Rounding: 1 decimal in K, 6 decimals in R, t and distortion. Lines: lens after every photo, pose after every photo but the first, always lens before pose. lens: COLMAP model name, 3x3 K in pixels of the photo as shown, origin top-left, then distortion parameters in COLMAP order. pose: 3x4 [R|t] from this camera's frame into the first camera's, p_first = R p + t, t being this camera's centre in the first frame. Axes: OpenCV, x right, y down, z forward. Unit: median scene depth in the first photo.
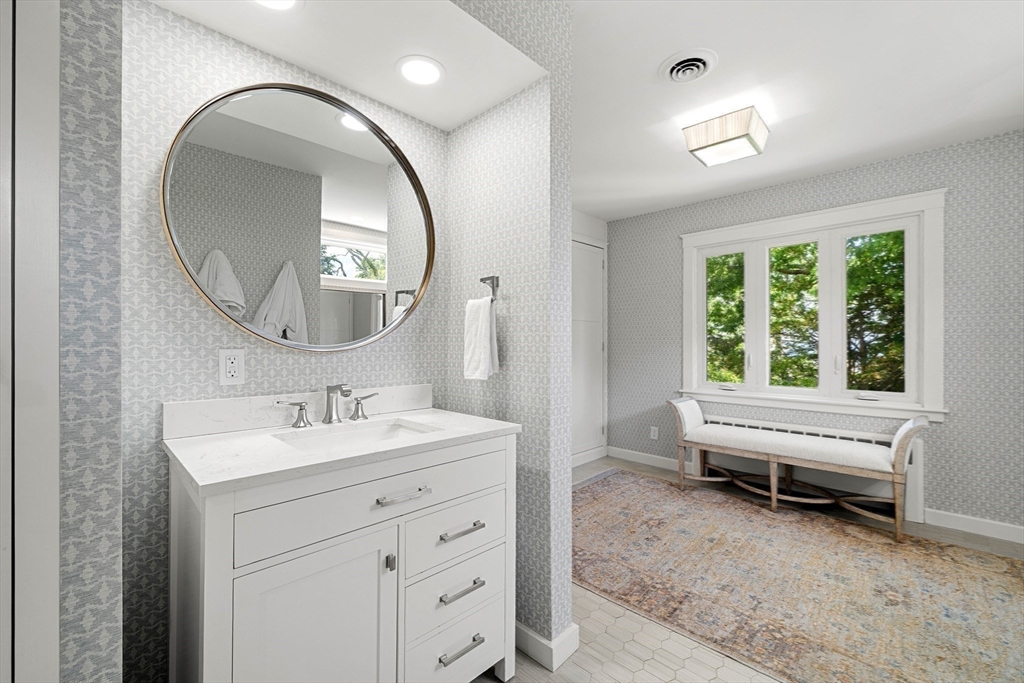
lens RADIAL K [[421.4, 0, 505.0], [0, 421.4, 341.2], [0, 0, 1]] dist [0.001203, -0.000173]
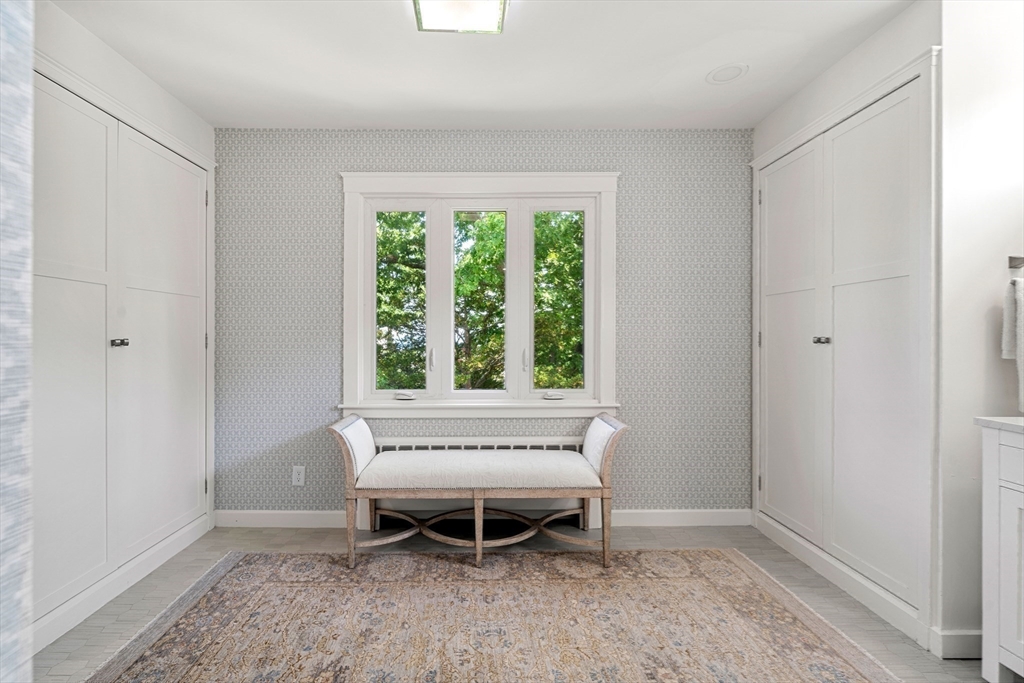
lens RADIAL K [[490.7, 0, 506.4], [0, 490.7, 336.0], [0, 0, 1]] dist [-0.002963, -0.000002]
pose [[0.704782, -0.001481, 0.709423, 0.068440], [-0.002309, 0.999988, 0.004381, 0.003740], [-0.709421, -0.004726, 0.704770, 0.348373]]
